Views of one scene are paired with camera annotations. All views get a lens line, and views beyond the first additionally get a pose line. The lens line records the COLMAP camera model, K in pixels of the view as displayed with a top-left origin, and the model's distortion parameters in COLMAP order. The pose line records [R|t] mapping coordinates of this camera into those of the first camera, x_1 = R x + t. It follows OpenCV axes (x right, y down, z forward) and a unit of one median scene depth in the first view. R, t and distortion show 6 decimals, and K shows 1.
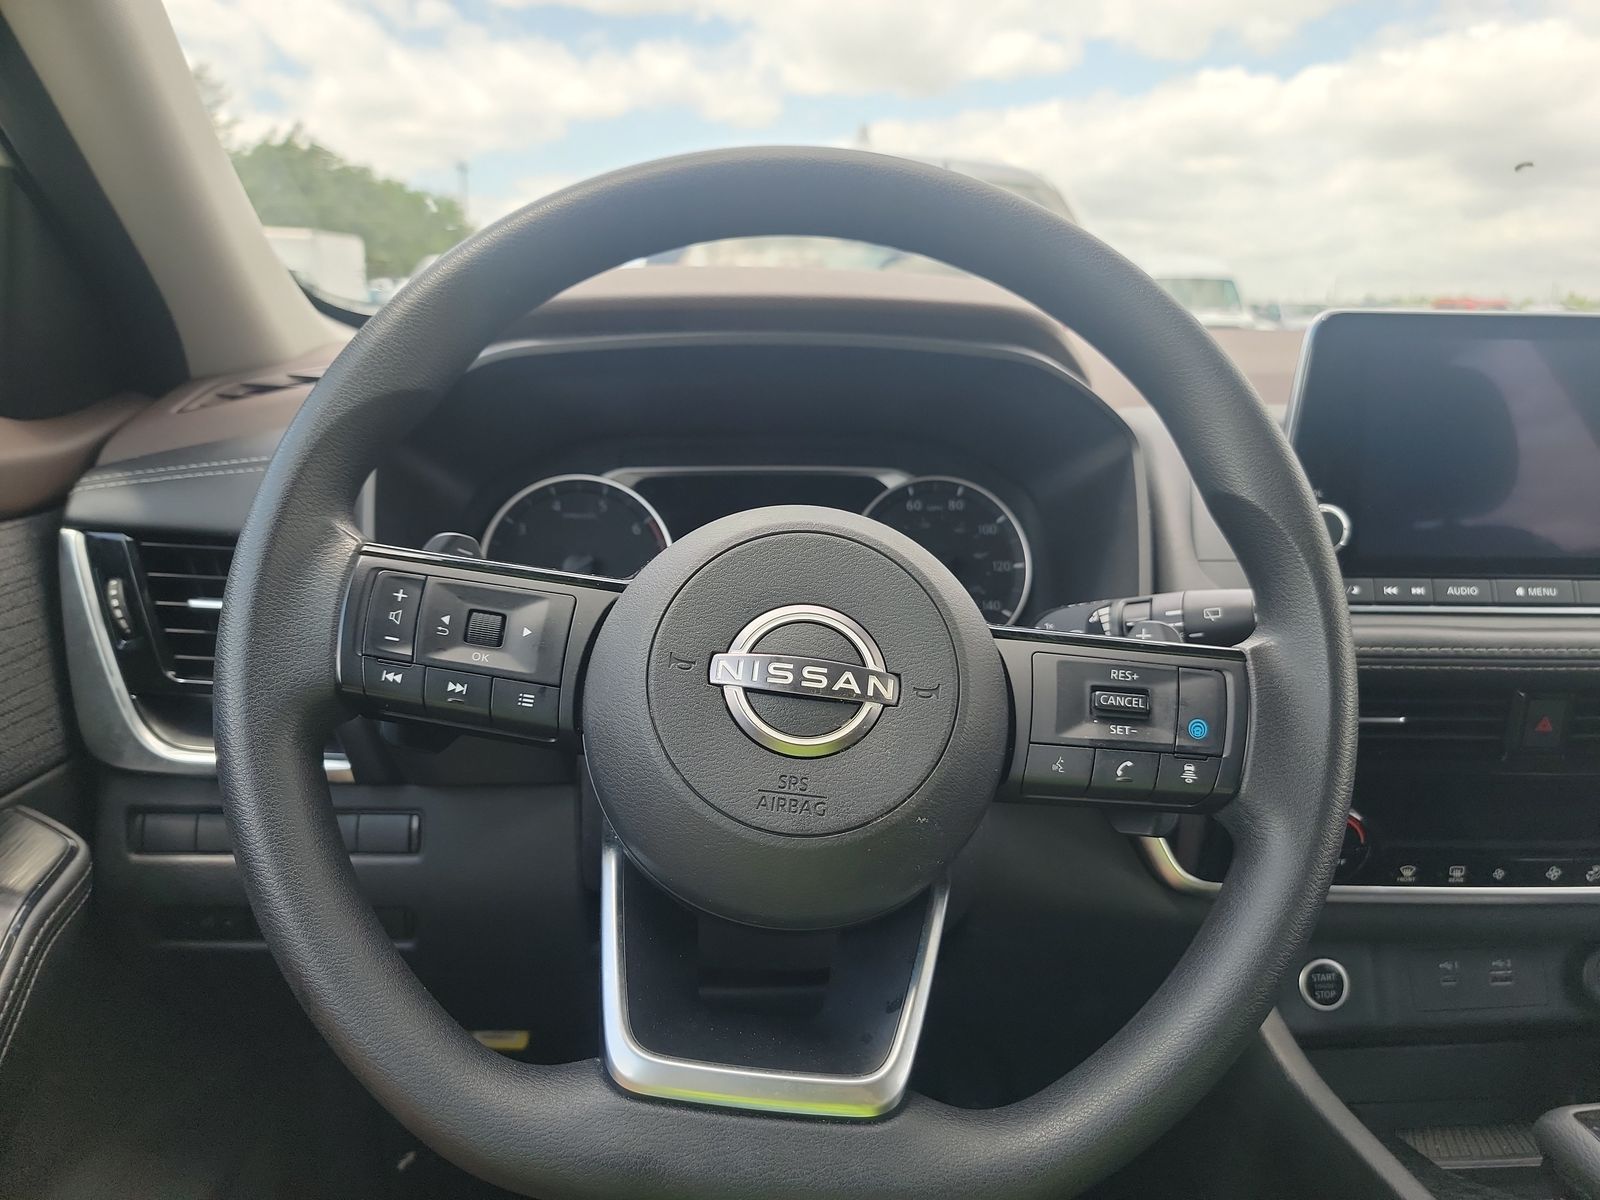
lens RADIAL K [[1082.2, 0, 801.6], [0, 1082.2, 579.2], [0, 0, 1]] dist [0.004465, -0.003486]
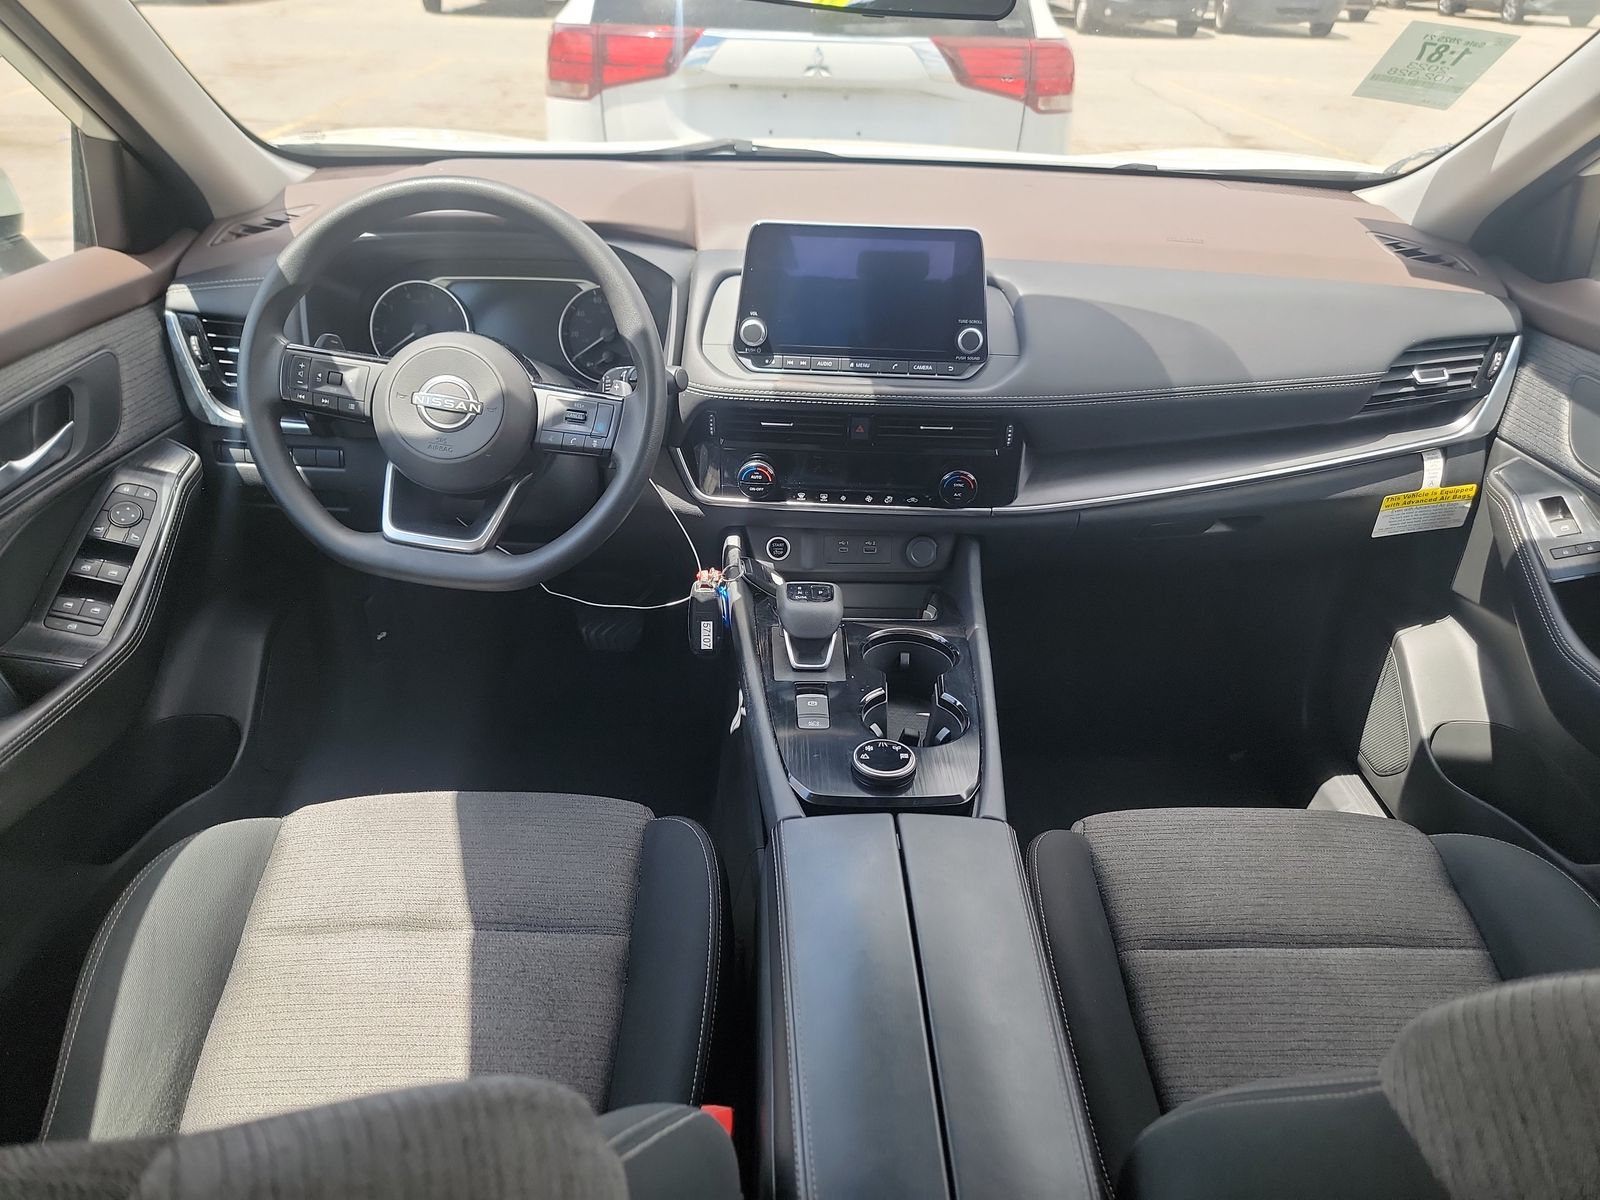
lens RADIAL K [[1082.2, 0, 801.6], [0, 1082.2, 579.2], [0, 0, 1]] dist [0.004465, -0.003486]
pose [[0.997997, 0.044776, -0.044693, 0.714246], [-0.029390, 0.953731, 0.299222, -0.226472], [0.056023, -0.297309, 0.953136, -1.165385]]
